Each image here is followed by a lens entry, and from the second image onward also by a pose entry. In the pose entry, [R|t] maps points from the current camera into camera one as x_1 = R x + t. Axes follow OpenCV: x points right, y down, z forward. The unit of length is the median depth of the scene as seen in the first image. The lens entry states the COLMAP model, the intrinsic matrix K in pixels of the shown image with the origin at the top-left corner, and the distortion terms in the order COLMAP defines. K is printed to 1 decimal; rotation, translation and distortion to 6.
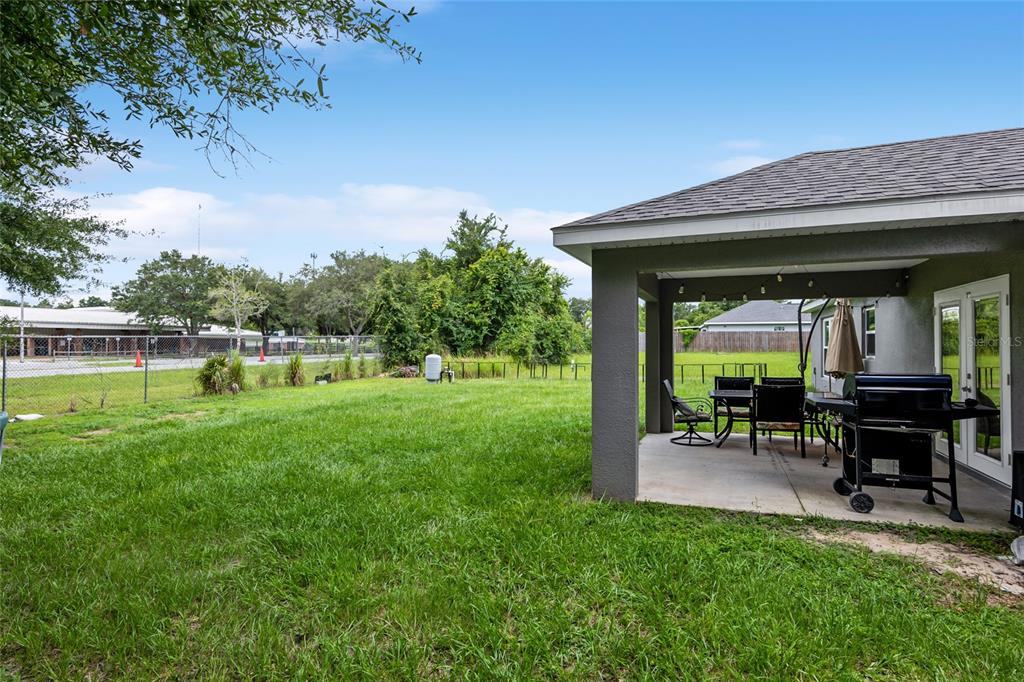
lens RADIAL K [[510.8, 0, 509.9], [0, 510.8, 342.6], [0, 0, 1]] dist [-0.012864, 0.002843]
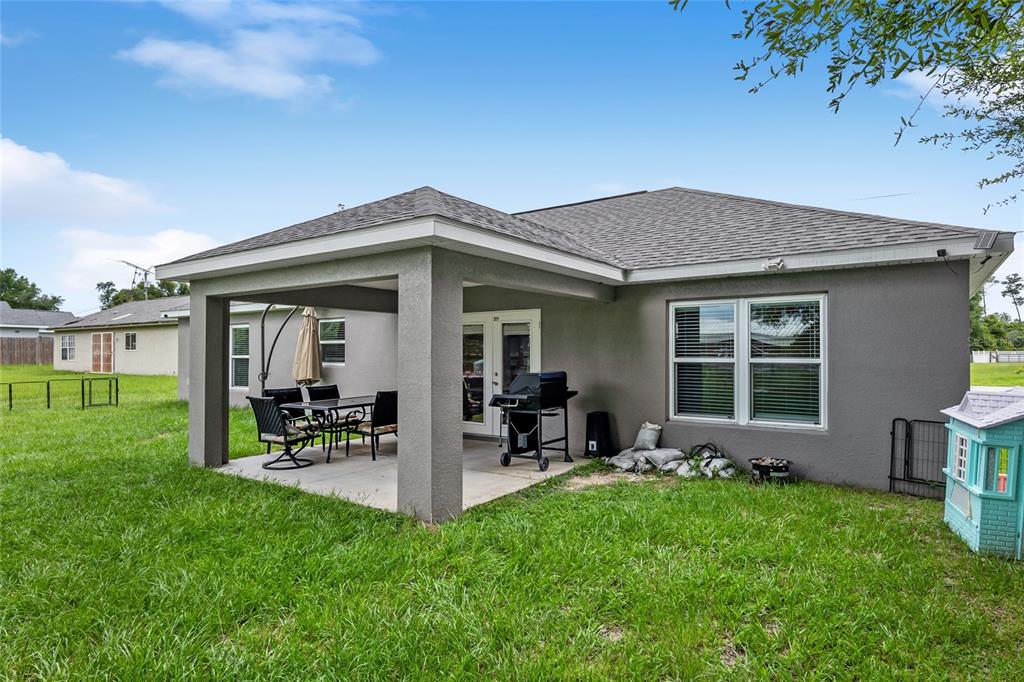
lens RADIAL K [[574.8, 0, 508.7], [0, 574.8, 343.6], [0, 0, 1]] dist [-0.002451, 0.003878]
pose [[0.229645, 0.020846, 0.973051, -0.808642], [-0.007052, 0.999780, -0.019754, 0.012118], [-0.973249, -0.002326, 0.229741, 0.663852]]
